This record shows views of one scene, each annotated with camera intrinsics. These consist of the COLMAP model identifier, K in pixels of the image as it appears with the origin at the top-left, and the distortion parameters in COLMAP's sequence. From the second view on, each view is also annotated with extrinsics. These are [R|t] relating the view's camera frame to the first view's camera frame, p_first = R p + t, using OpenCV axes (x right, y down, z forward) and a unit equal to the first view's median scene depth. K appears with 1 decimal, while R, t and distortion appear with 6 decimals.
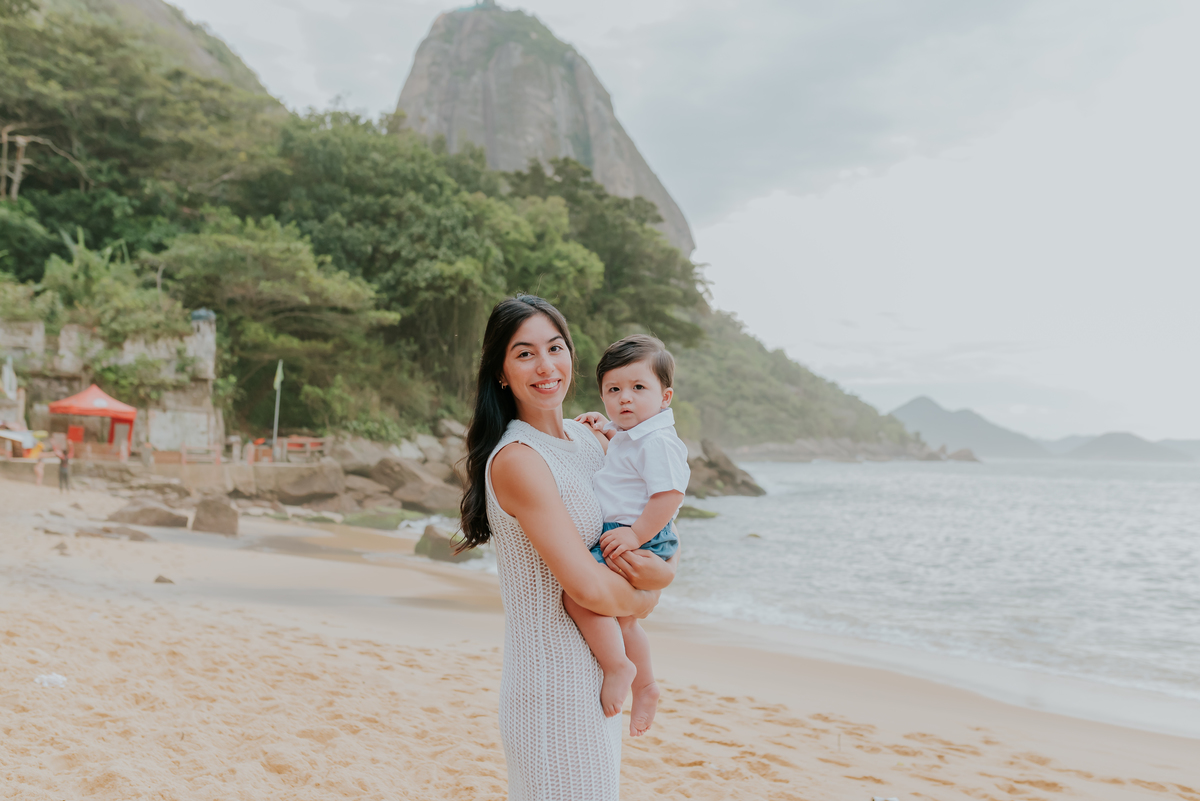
lens RADIAL K [[1142.2, 0, 600.0], [0, 1142.2, 400.5], [0, 0, 1]] dist [-0.000866, 0.000577]
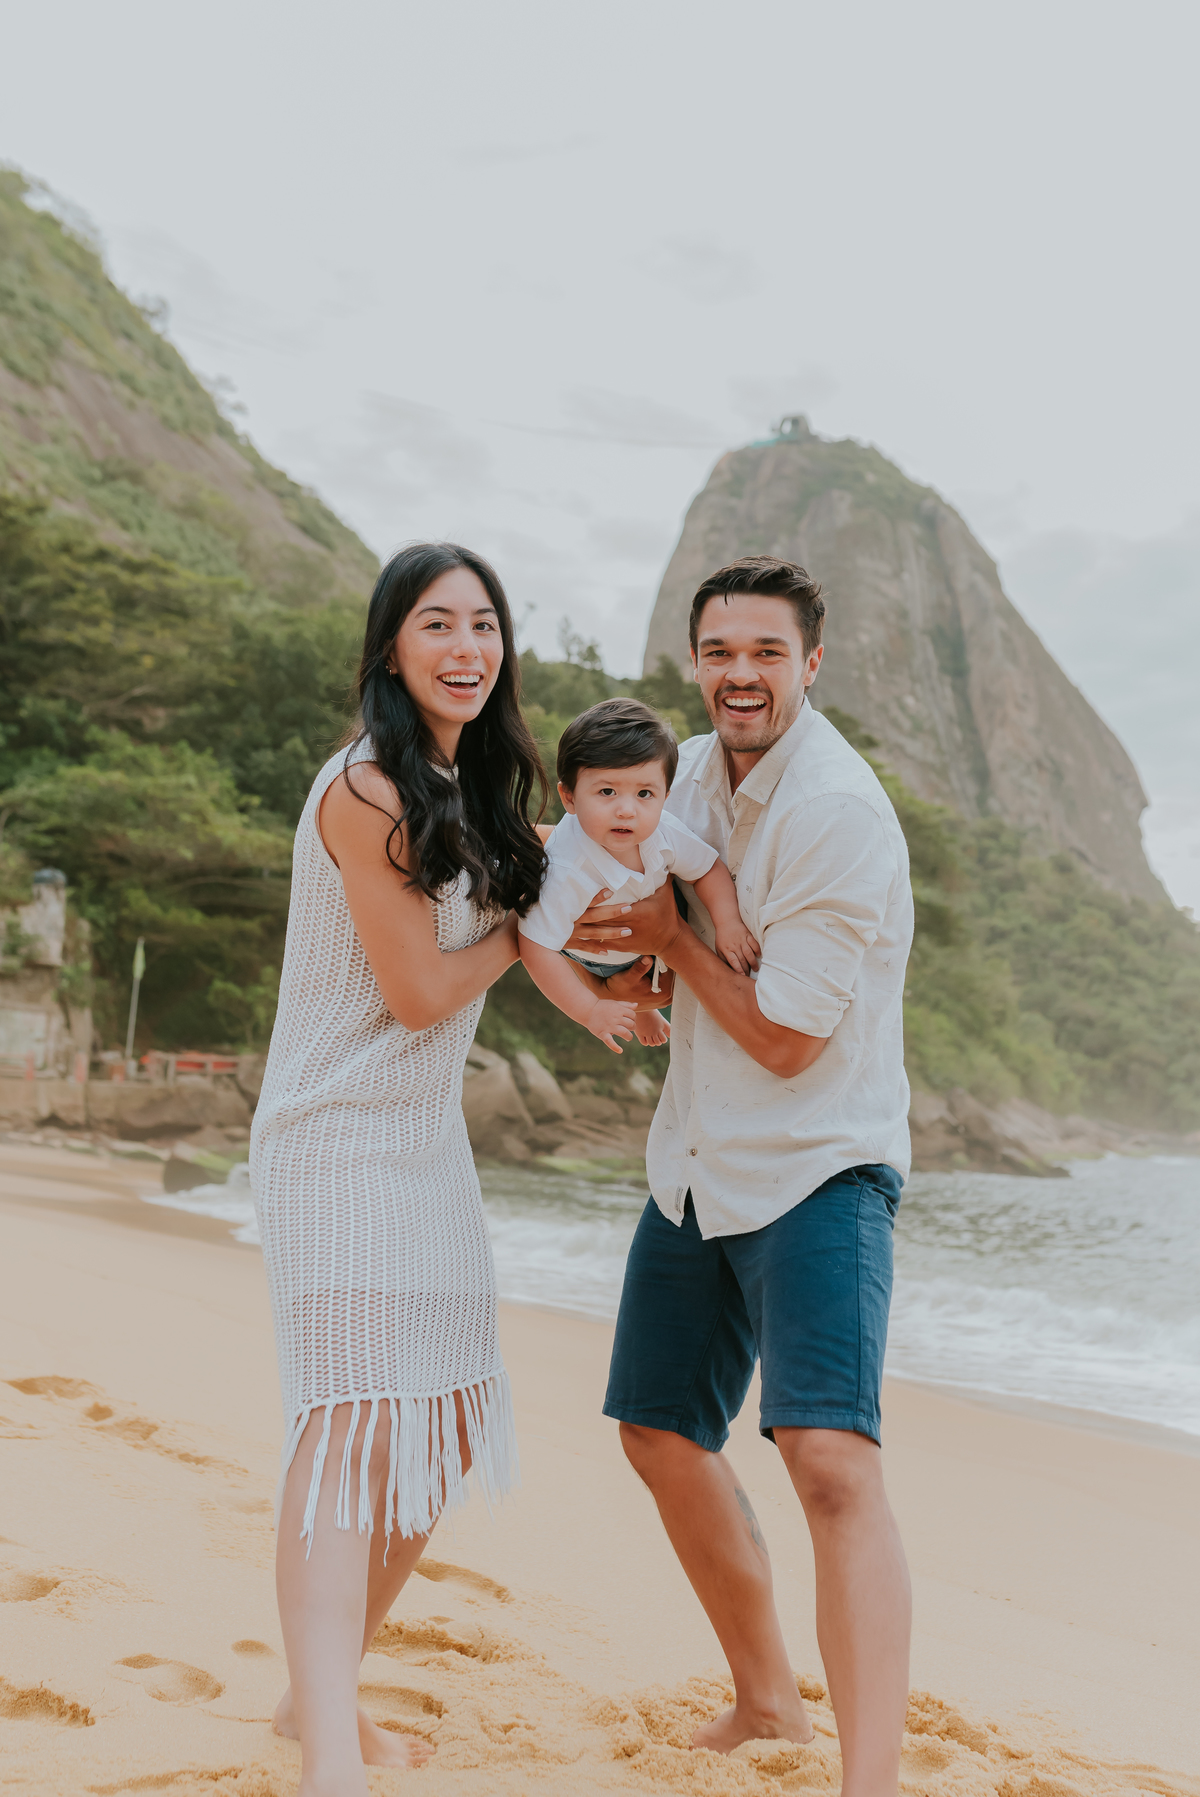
lens RADIAL K [[1827.7, 0, 600.0], [0, 1827.7, 898.5], [0, 0, 1]] dist [0.000366, -0.000645]
pose [[0.977864, -0.009433, -0.209030, 0.186550], [-0.008486, 0.996374, -0.084662, 0.026642], [0.209071, 0.084561, 0.974238, -0.040009]]
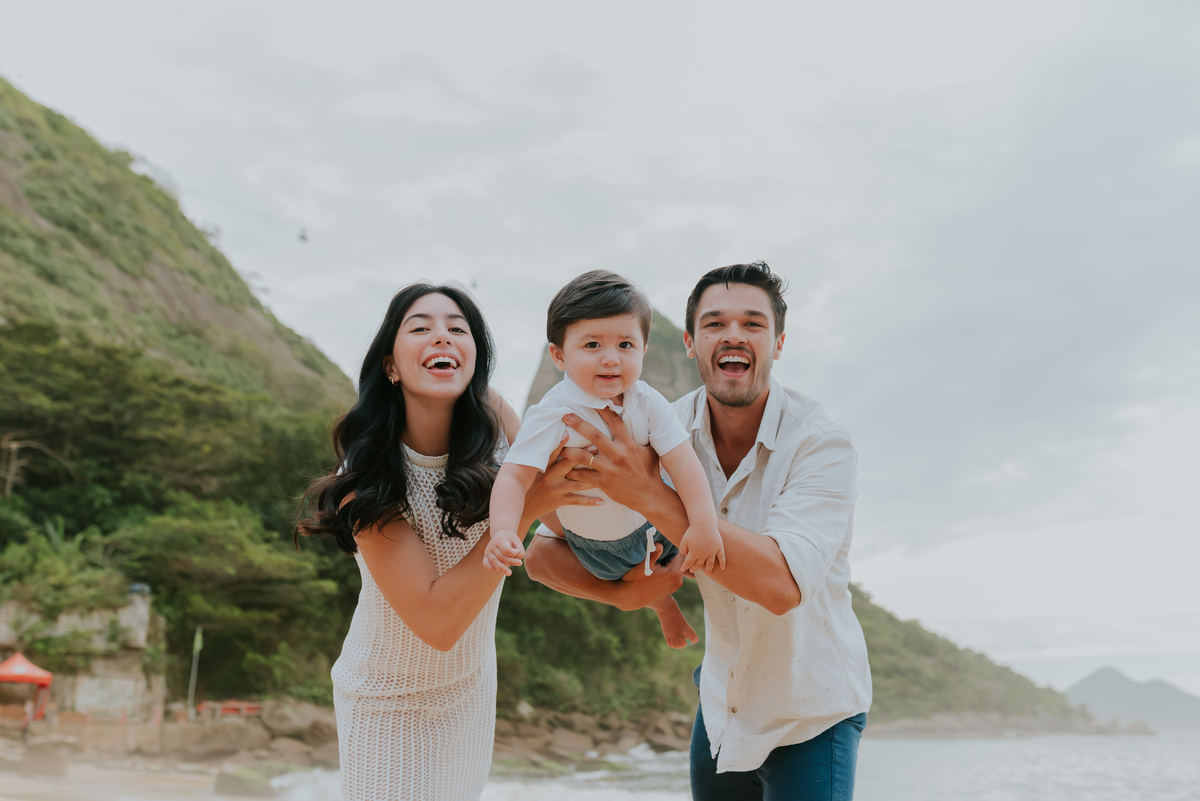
lens RADIAL K [[1142.2, 0, 600.0], [0, 1142.2, 400.5], [0, 0, 1]] dist [-0.000866, 0.000577]
pose [[0.991804, -0.063388, -0.110931, 0.186351], [0.034672, 0.969200, -0.243822, 0.027326], [0.122970, 0.237978, 0.963455, -0.048677]]
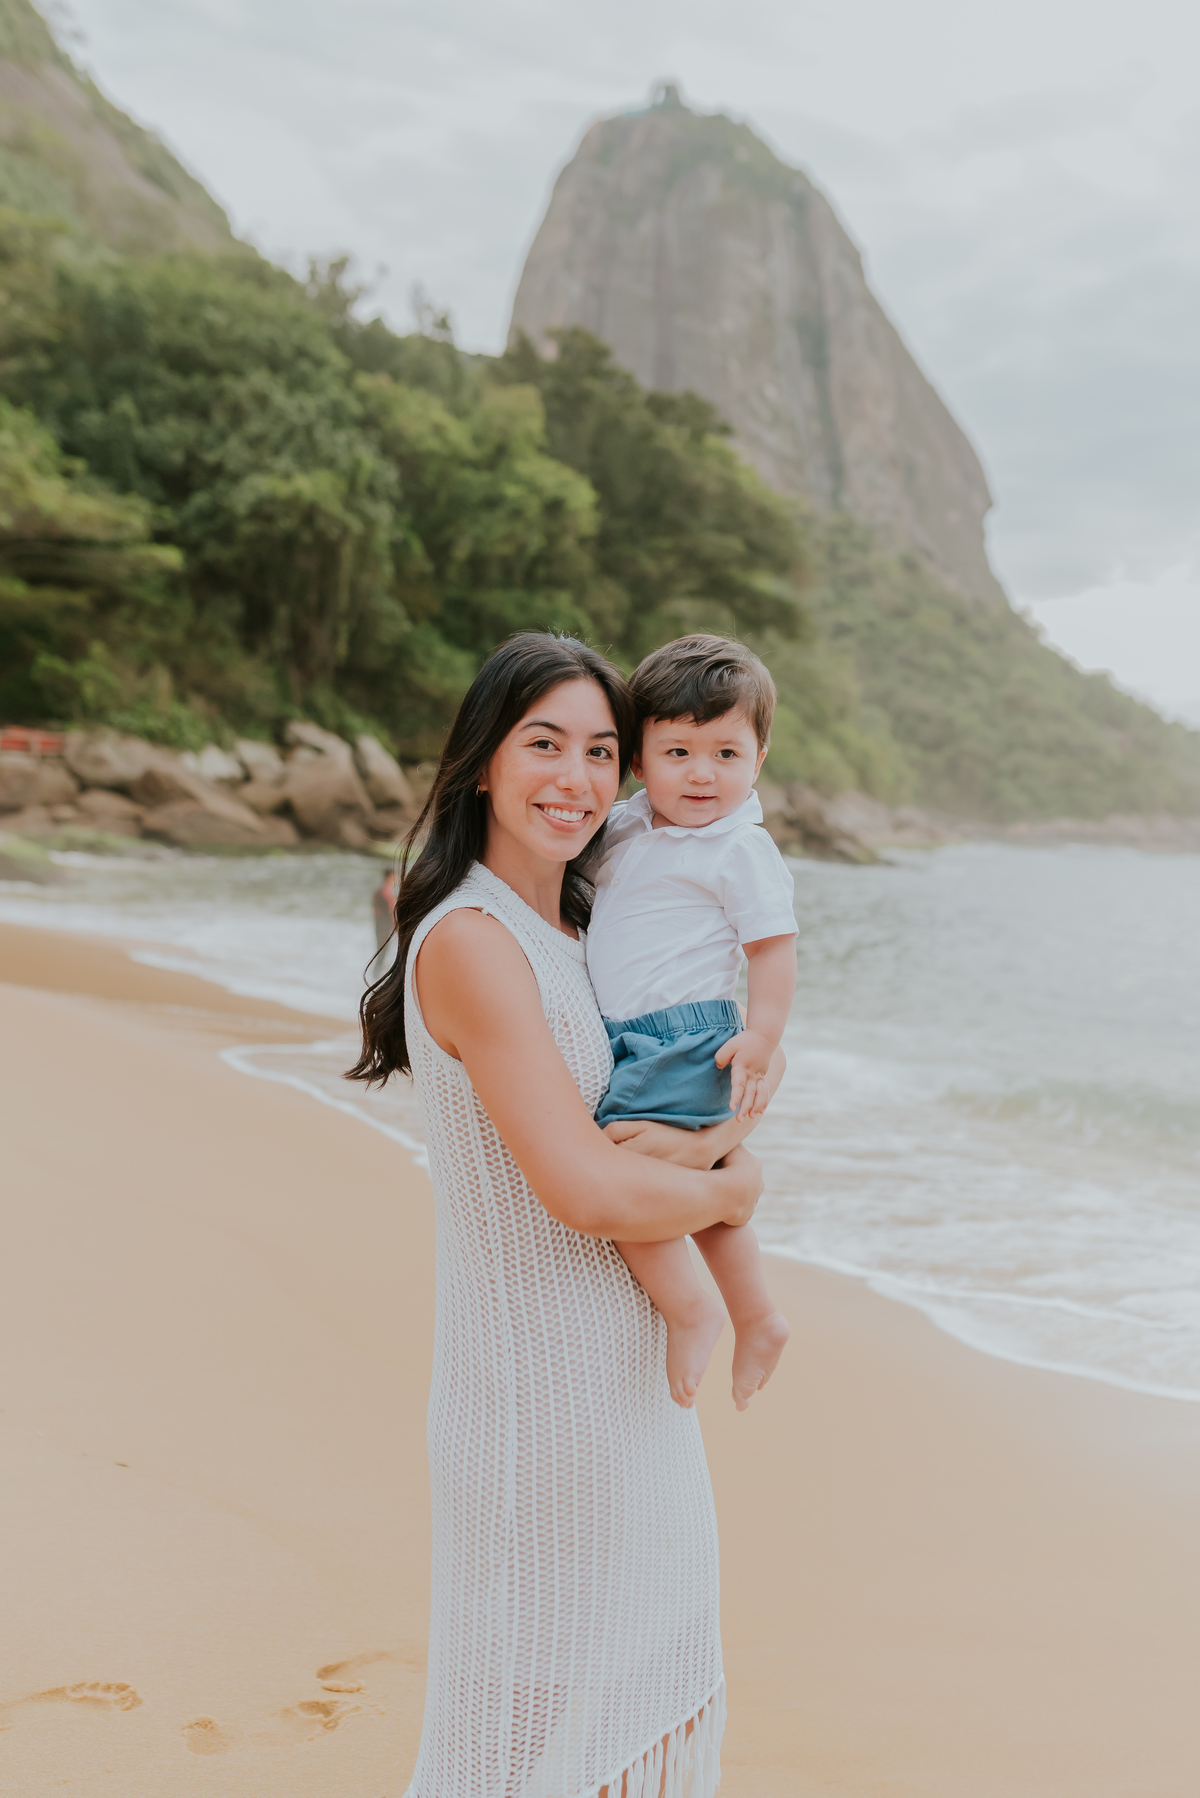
lens RADIAL K [[1779.0, 0, 600.0], [0, 1779.0, 899.0], [0, 0, 1]] dist [-0.001789, 0.006919]
pose [[0.991106, 0.045369, -0.125103, 0.186133], [-0.034336, 0.995442, 0.088978, 0.022612], [0.128570, -0.083891, 0.988146, -0.003527]]
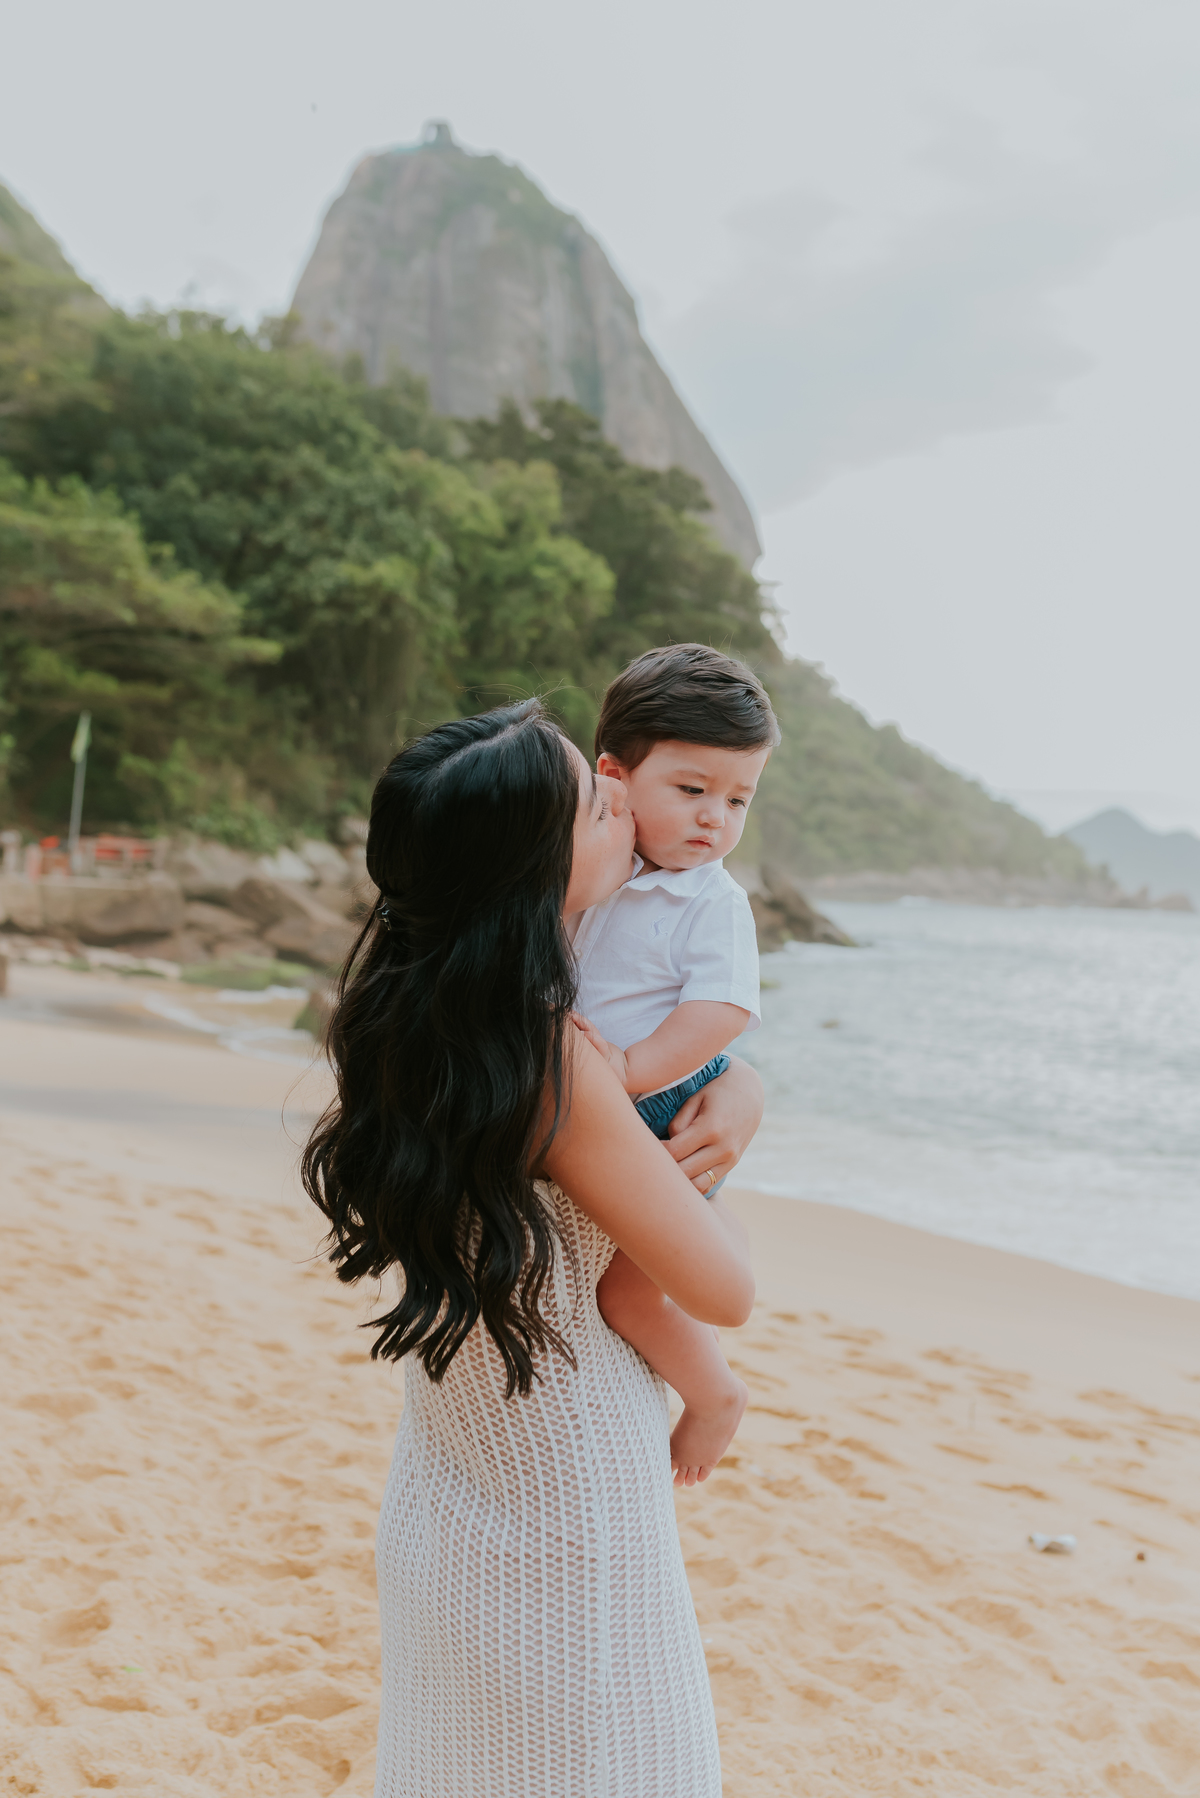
lens RADIAL K [[1820.6, 0, 600.0], [0, 1820.6, 899.0], [0, 0, 1]] dist [0.002974, -0.004591]
pose [[0.999332, 0.036516, 0.001427, 0.000719], [-0.036538, 0.997694, 0.057194, -0.001214], [0.000665, -0.057208, 0.998362, 0.007893]]
